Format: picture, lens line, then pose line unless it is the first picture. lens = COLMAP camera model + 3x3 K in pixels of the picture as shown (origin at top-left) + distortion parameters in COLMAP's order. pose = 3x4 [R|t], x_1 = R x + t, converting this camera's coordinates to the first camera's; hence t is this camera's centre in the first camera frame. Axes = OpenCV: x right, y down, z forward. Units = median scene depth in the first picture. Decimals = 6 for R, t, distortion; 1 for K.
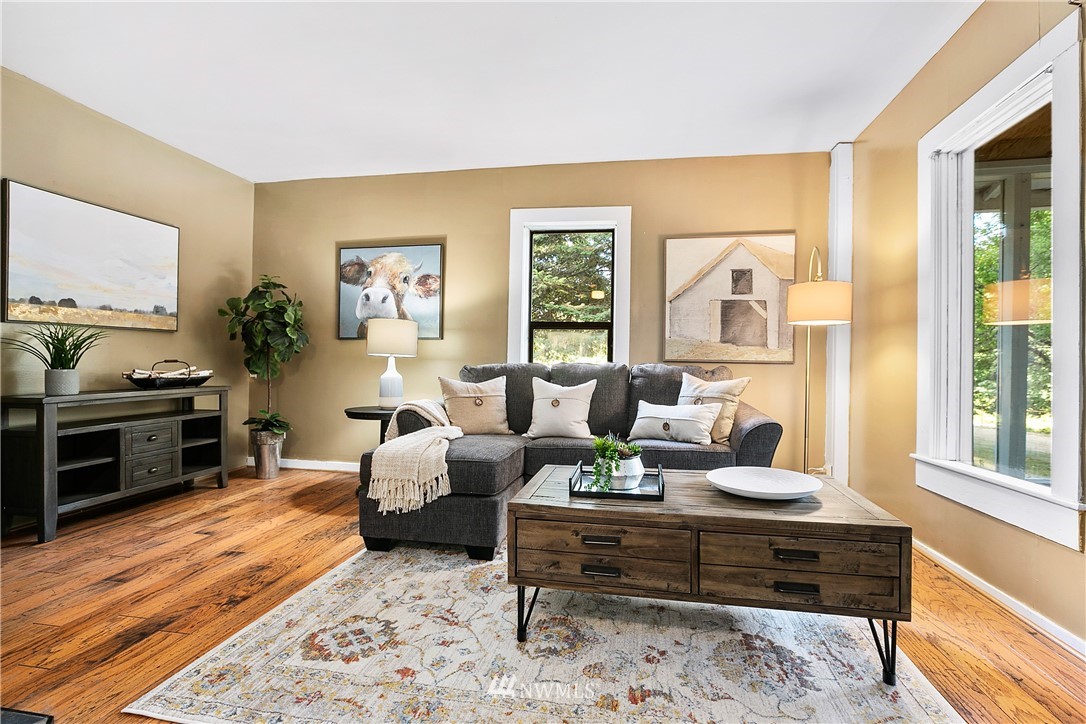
lens RADIAL K [[500.6, 0, 543.0], [0, 500.6, 362.0], [0, 0, 1]] dist [-0.012138, 0.000499]
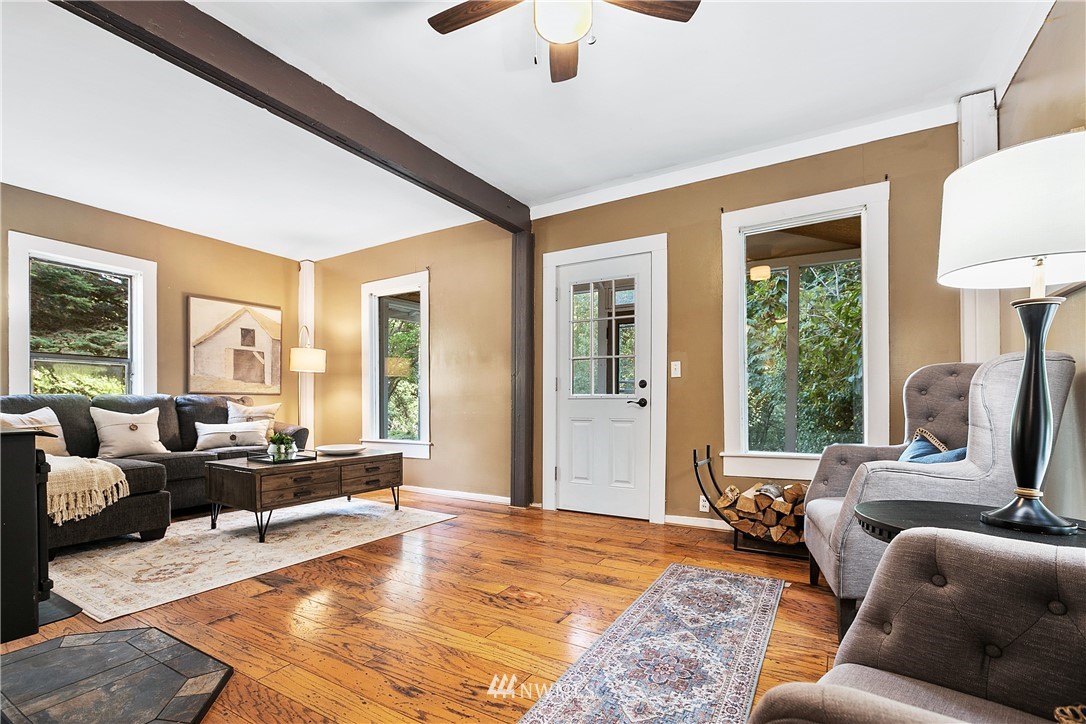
lens RADIAL K [[492.7, 0, 540.9], [0, 492.7, 380.1], [0, 0, 1]] dist [-0.014520, 0.000418]
pose [[0.348980, 0.025711, 0.936778, -0.755635], [0.001904, 0.999602, -0.028145, 0.002945], [-0.937128, 0.011605, 0.348792, -0.333739]]
